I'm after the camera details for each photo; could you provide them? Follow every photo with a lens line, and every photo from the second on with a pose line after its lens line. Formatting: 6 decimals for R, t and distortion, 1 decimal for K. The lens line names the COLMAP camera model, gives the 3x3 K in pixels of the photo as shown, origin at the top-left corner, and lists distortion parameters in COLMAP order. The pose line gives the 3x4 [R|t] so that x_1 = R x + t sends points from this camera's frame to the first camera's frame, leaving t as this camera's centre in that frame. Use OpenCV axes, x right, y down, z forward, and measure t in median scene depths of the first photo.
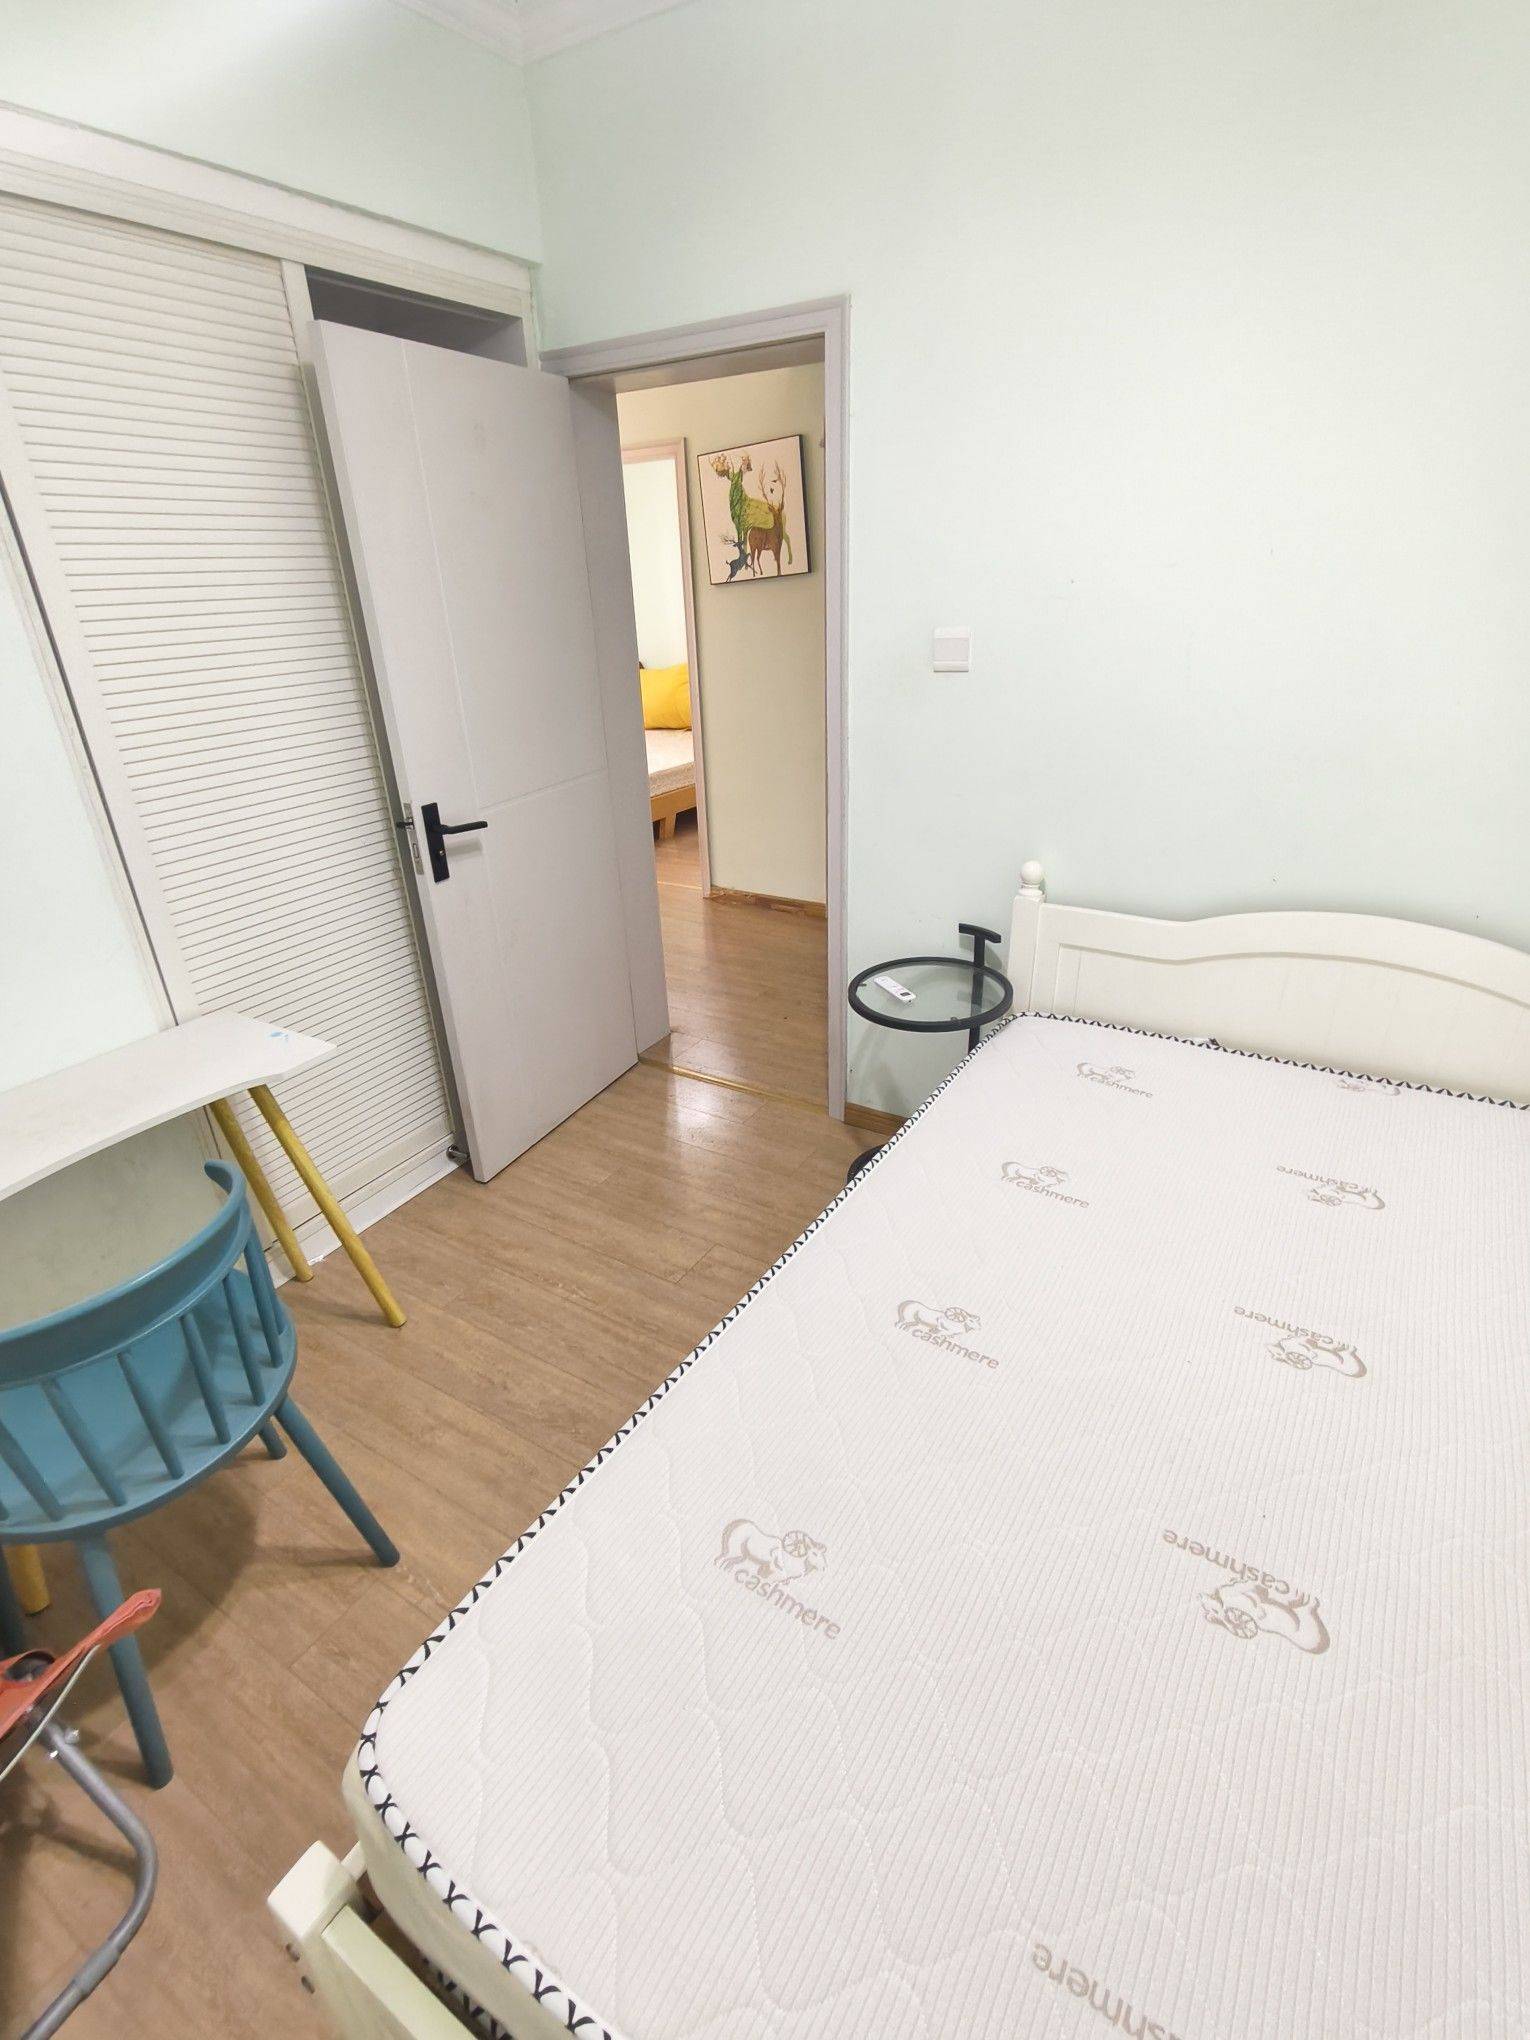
lens RADIAL K [[956.2, 0, 768.2], [0, 956.2, 1013.8], [0, 0, 1]] dist [-0.001127, -0.000902]
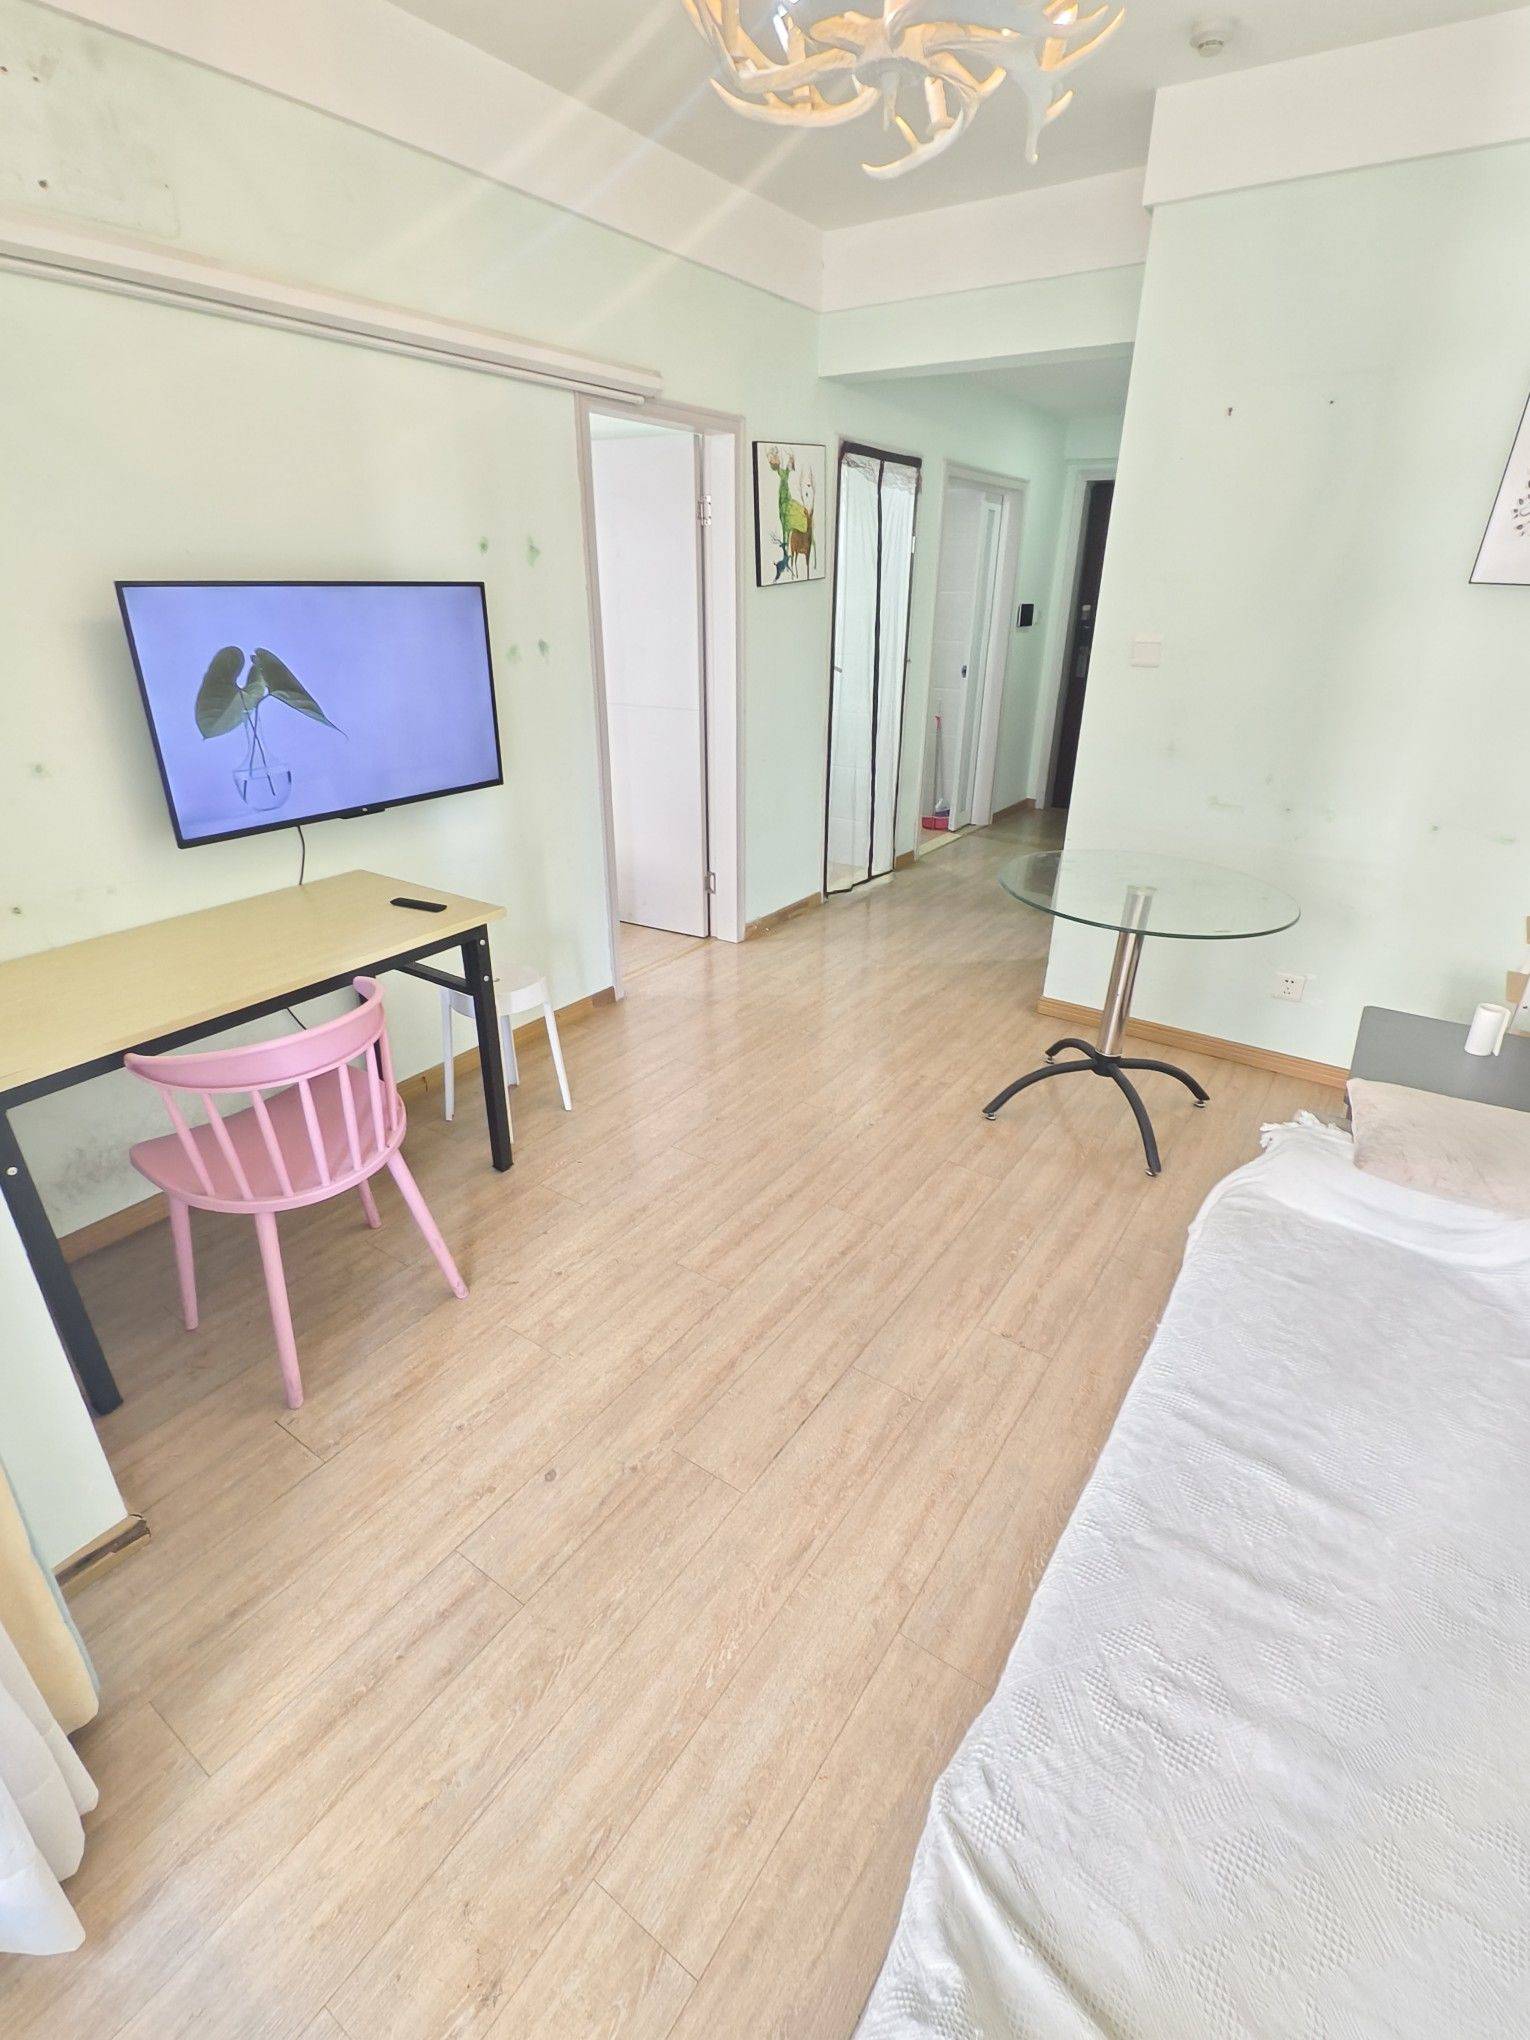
lens RADIAL K [[956.2, 0, 760.1], [0, 956.2, 1027.9], [0, 0, 1]] dist [-0.001127, -0.000902]
pose [[0.056682, -0.387960, 0.919932, -1.111213], [0.408157, 0.849902, 0.333278, -0.416523], [-0.911150, 0.356586, 0.206523, 1.013280]]
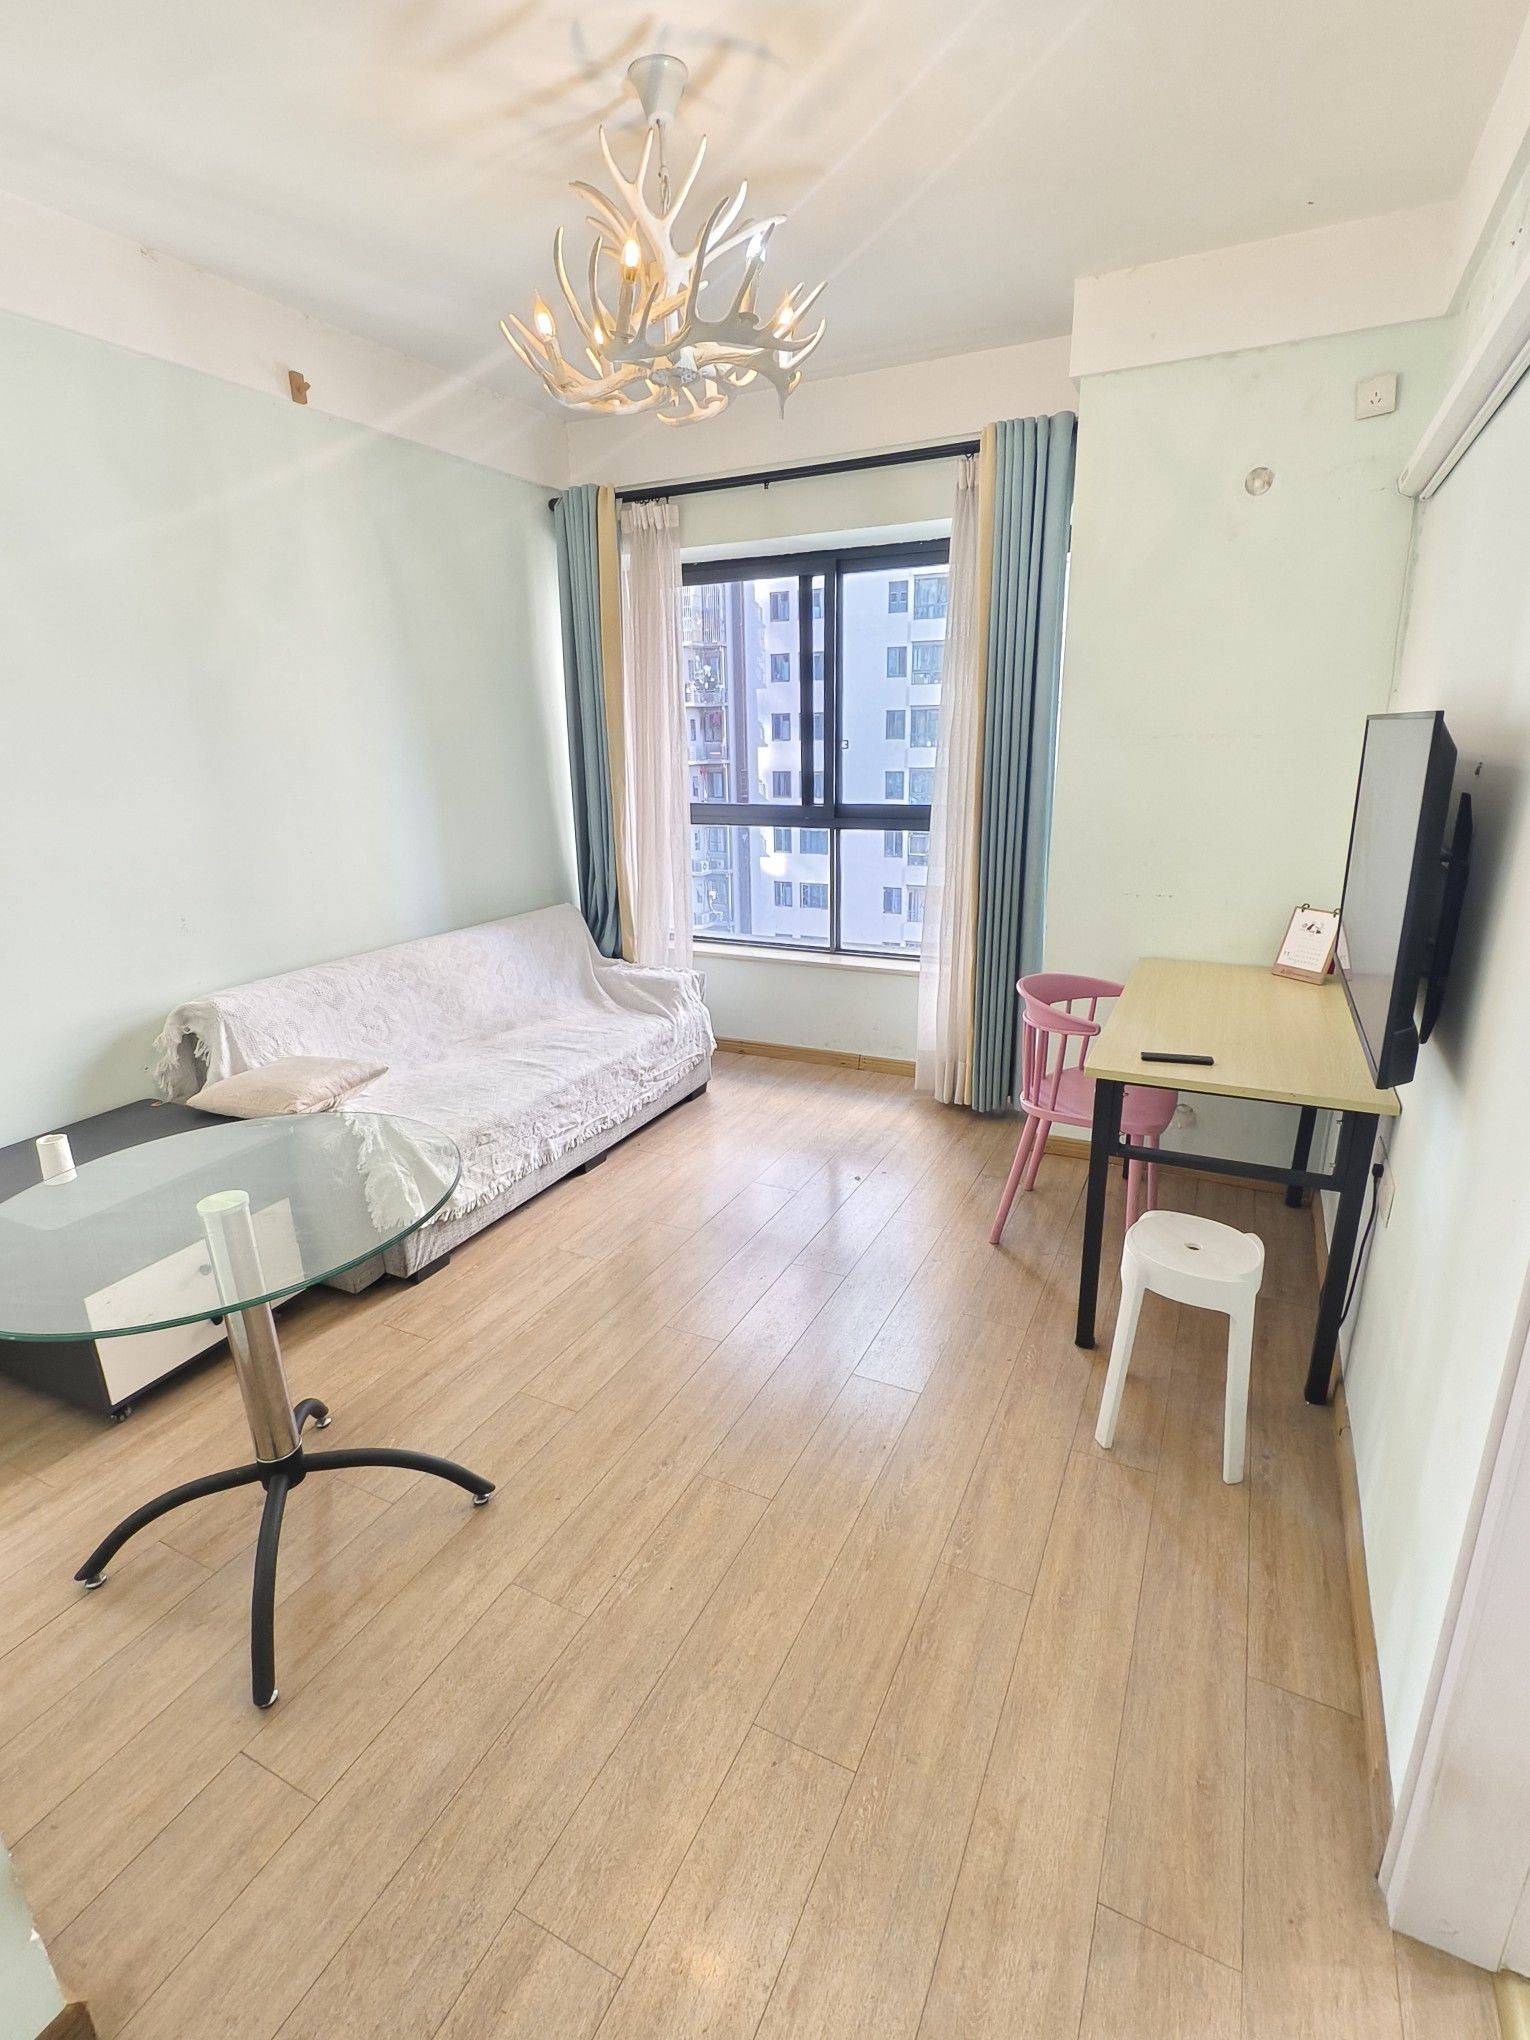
lens RADIAL K [[956.2, 0, 763.7], [0, 956.2, 1019.3], [0, 0, 1]] dist [-0.001127, -0.000902]
pose [[0.092043, 0.323277, -0.941818, -0.070908], [-0.400434, 0.878000, 0.262237, -0.437990], [0.911691, 0.352998, 0.210265, 0.971275]]
